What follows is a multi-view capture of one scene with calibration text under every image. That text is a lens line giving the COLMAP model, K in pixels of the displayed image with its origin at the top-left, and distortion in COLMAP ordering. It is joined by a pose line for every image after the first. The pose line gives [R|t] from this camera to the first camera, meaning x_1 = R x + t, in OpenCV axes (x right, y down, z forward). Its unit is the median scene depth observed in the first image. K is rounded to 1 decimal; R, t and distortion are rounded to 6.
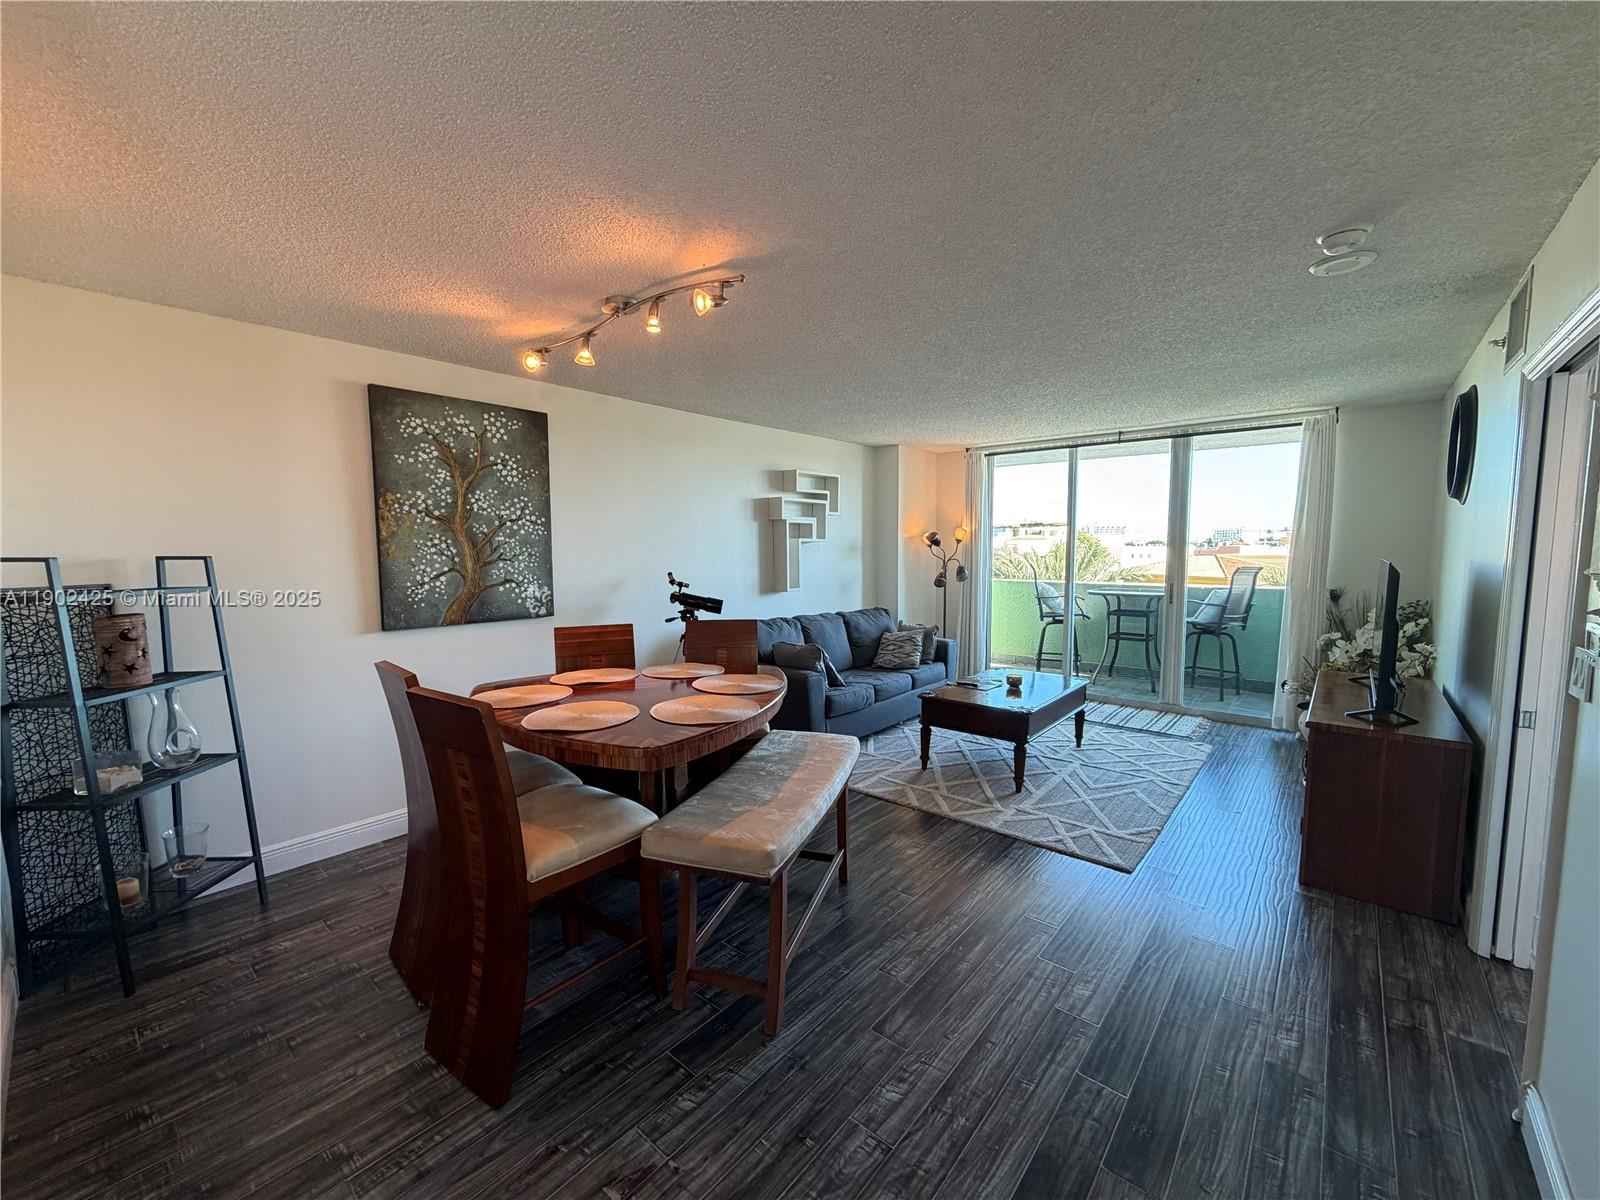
lens RADIAL K [[635.5, 0, 800.4], [0, 635.5, 599.7], [0, 0, 1]] dist [-0.002416, 0.000542]
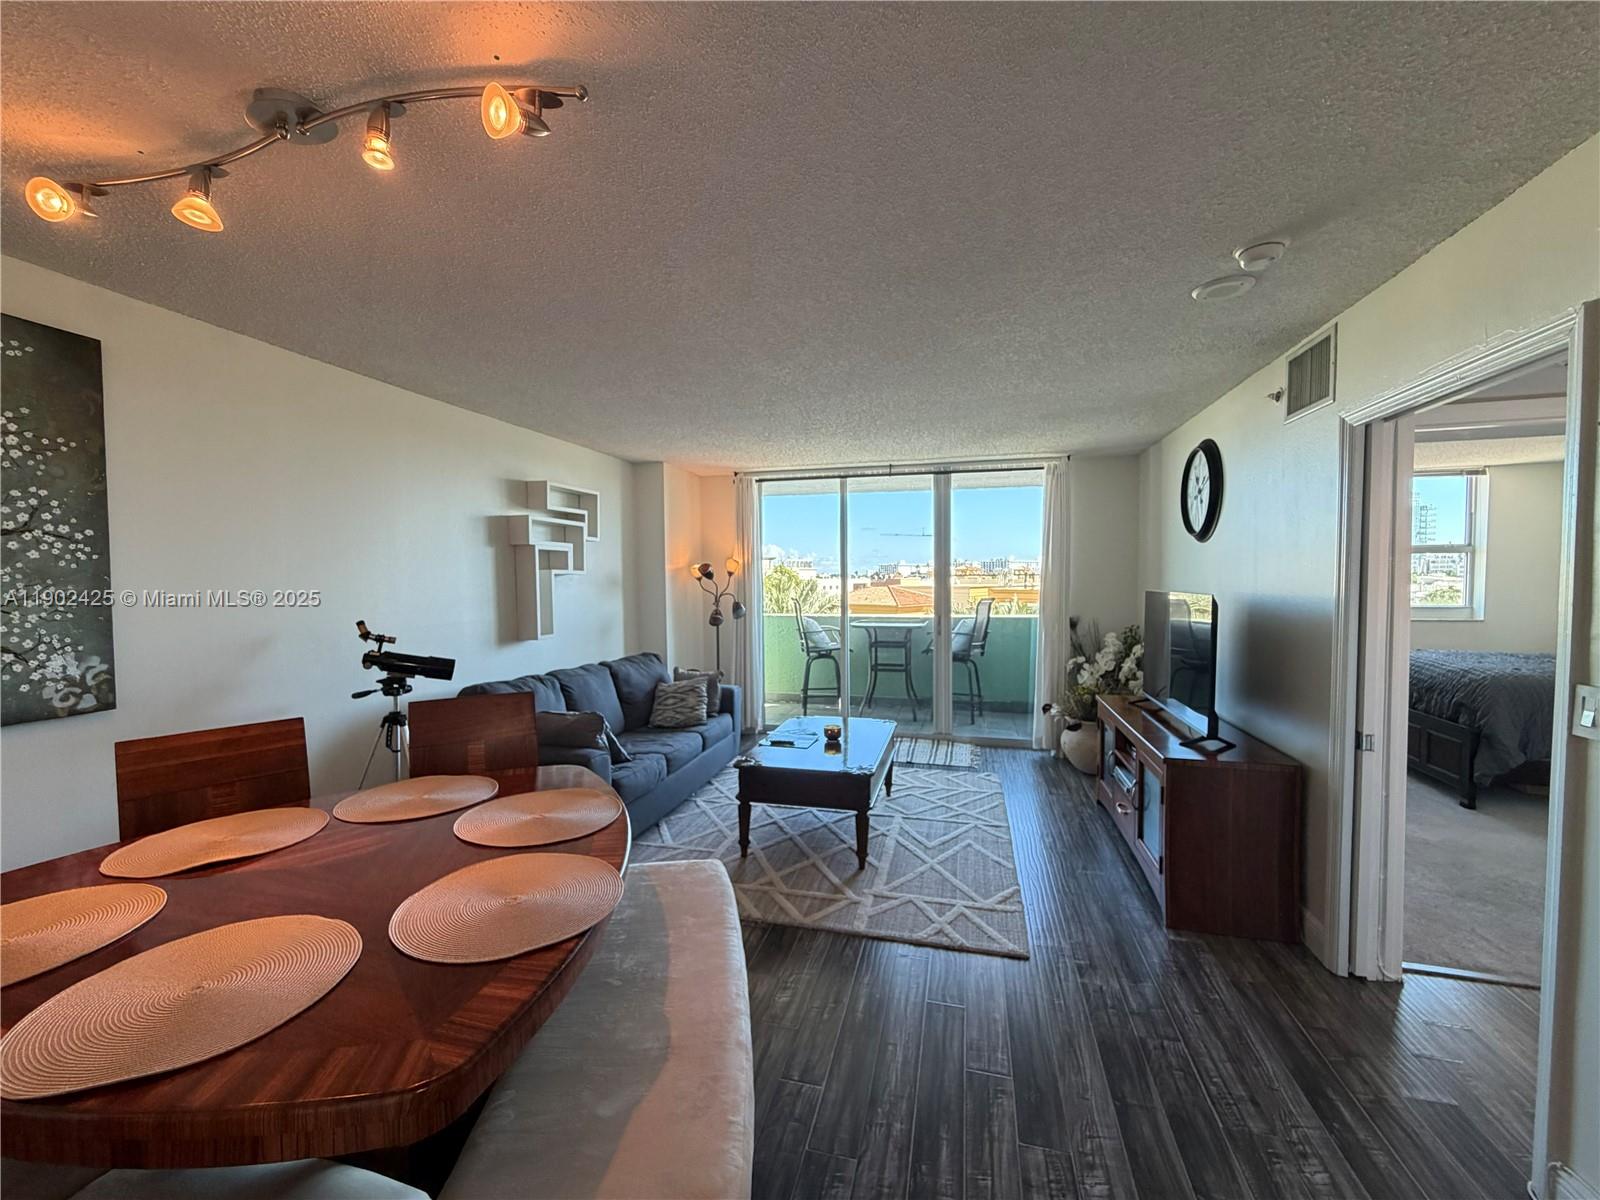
lens RADIAL K [[635.5, 0, 796.7], [0, 635.5, 602.2], [0, 0, 1]] dist [-0.002416, 0.000542]
pose [[0.901419, -0.017293, 0.432603, -0.083503], [0.037612, 0.998552, -0.038457, -0.020309], [-0.431311, 0.050937, 0.900764, 0.222460]]
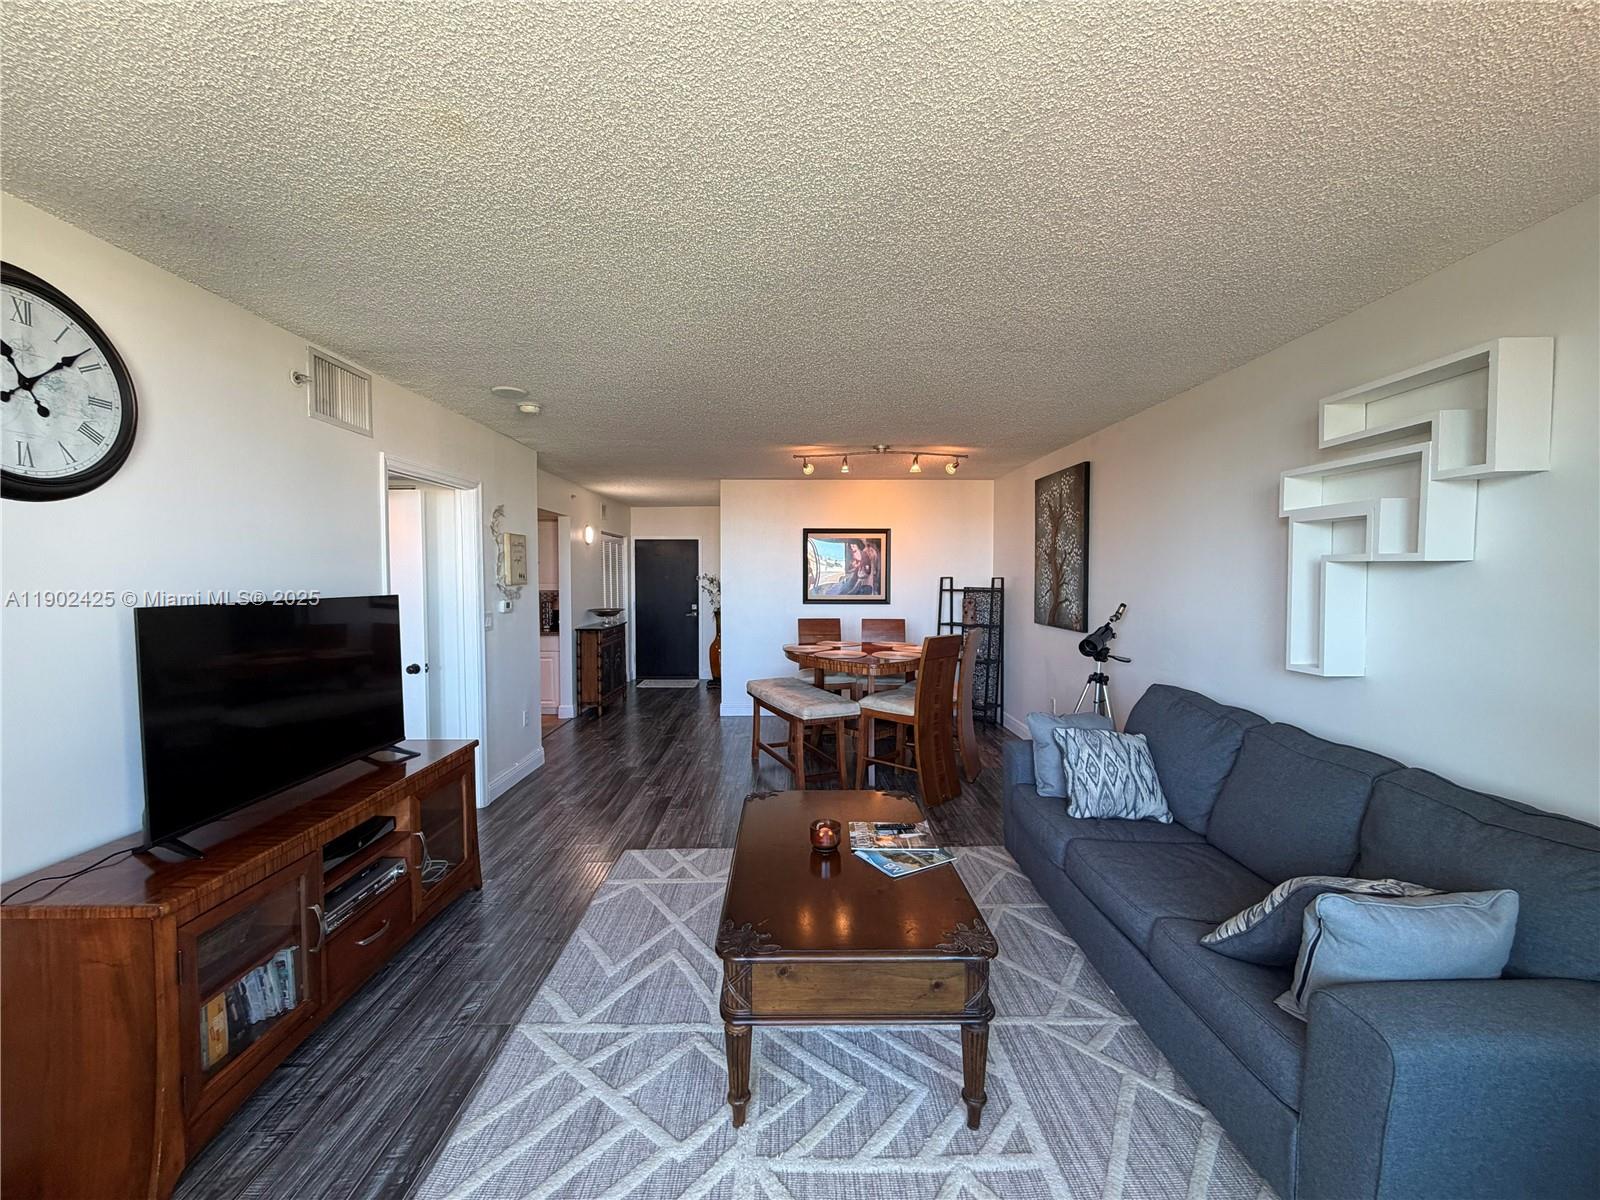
lens RADIAL K [[635.5, 0, 789.0], [0, 635.5, 601.5], [0, 0, 1]] dist [-0.002416, 0.000542]
pose [[-0.759022, 0.033831, -0.650185, 0.688348], [-0.046370, 0.993304, 0.105817, -0.115121], [0.649411, 0.110467, -0.752371, 1.345426]]
